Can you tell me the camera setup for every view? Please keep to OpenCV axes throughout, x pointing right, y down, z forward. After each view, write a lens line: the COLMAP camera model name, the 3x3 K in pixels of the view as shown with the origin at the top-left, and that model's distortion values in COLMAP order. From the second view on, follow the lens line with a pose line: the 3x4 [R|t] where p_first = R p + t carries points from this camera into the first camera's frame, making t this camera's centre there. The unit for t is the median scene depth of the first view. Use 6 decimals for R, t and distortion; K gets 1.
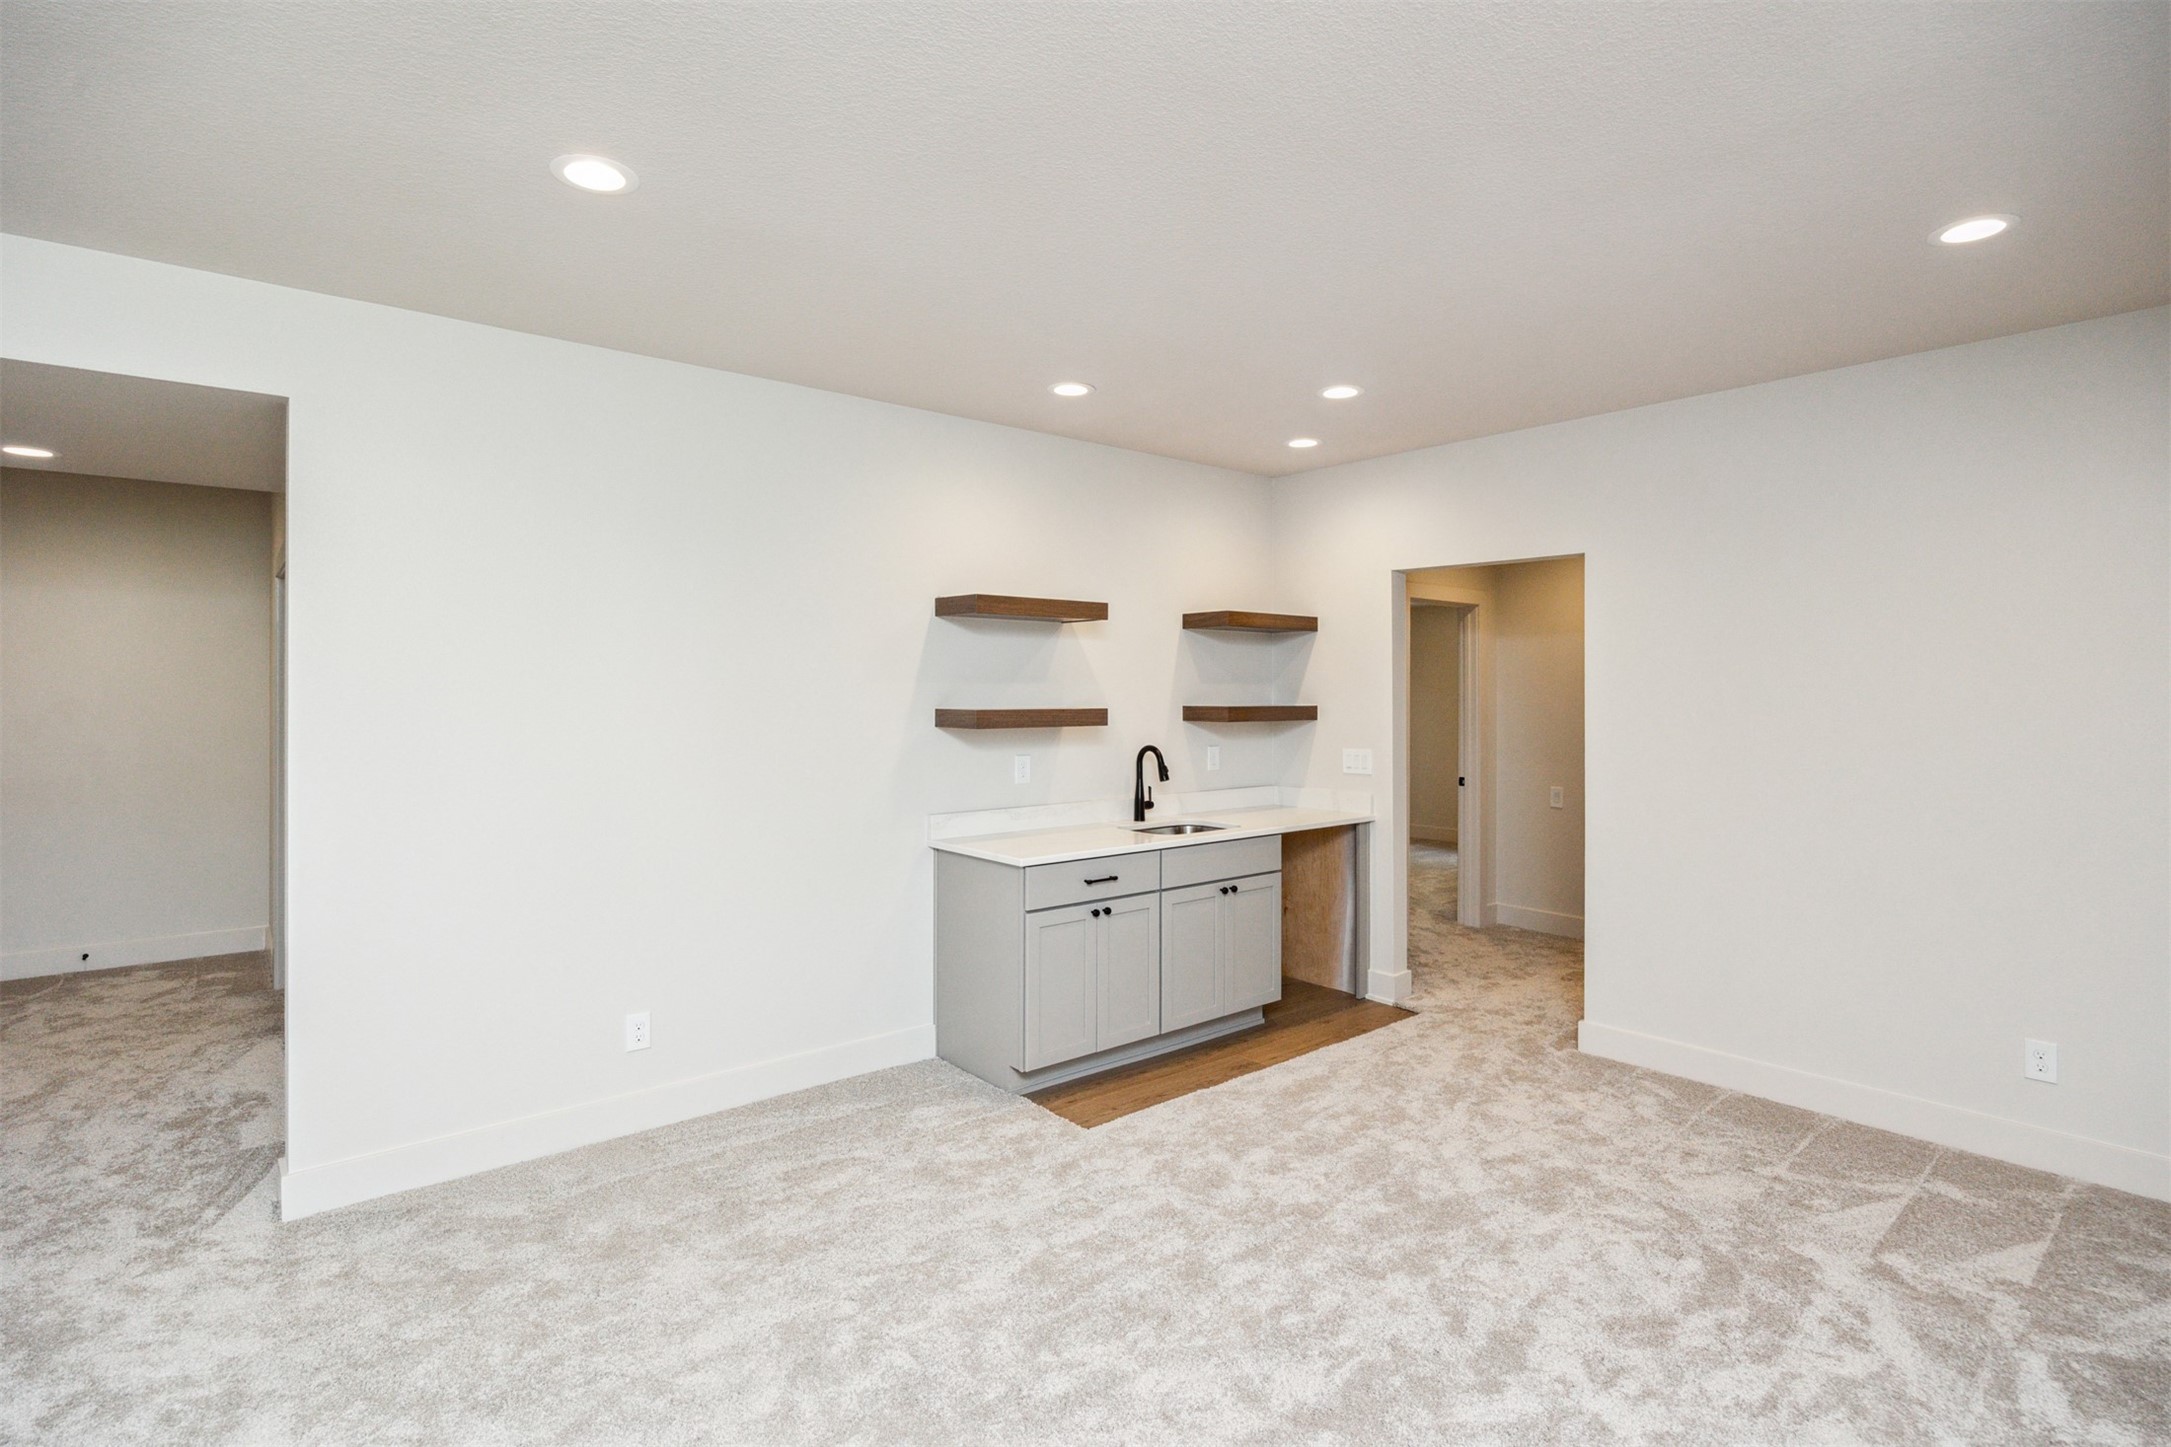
lens RADIAL K [[1061.4, 0, 1083.3], [0, 1061.4, 688.7], [0, 0, 1]] dist [0.000889, -0.000031]
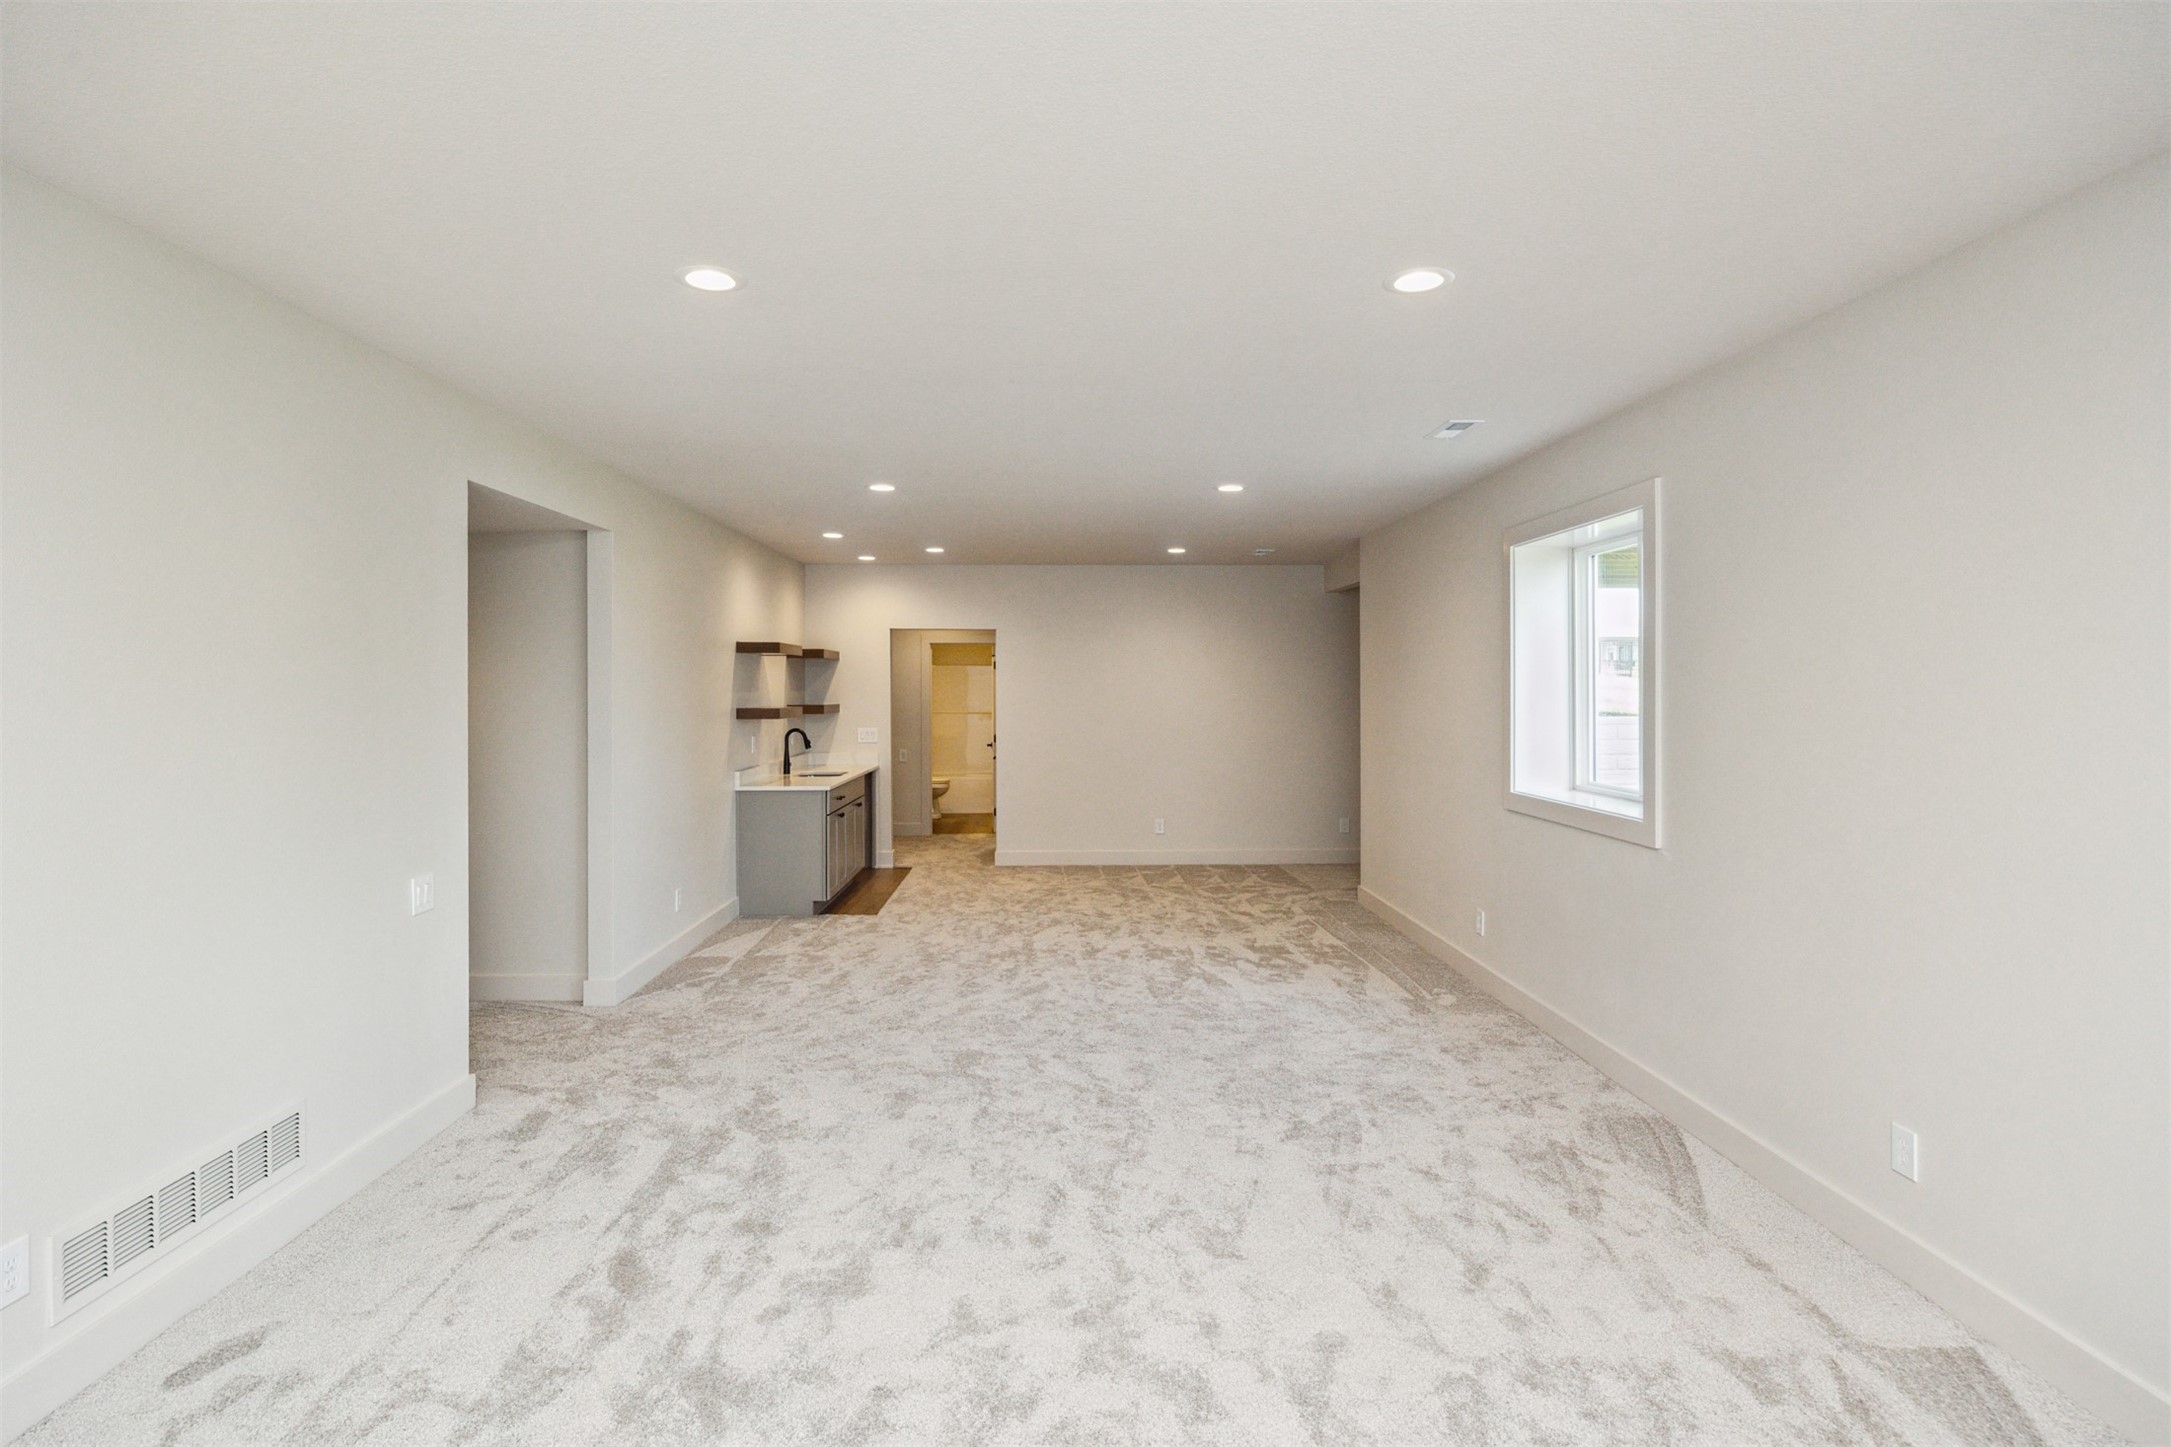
lens RADIAL K [[1061.4, 0, 1083.3], [0, 1061.4, 688.7], [0, 0, 1]] dist [0.000889, -0.000031]
pose [[0.604463, -0.002510, 0.796630, -0.986988], [-0.007517, 0.999933, 0.008854, -0.028208], [-0.796598, -0.011340, 0.604403, -0.367478]]
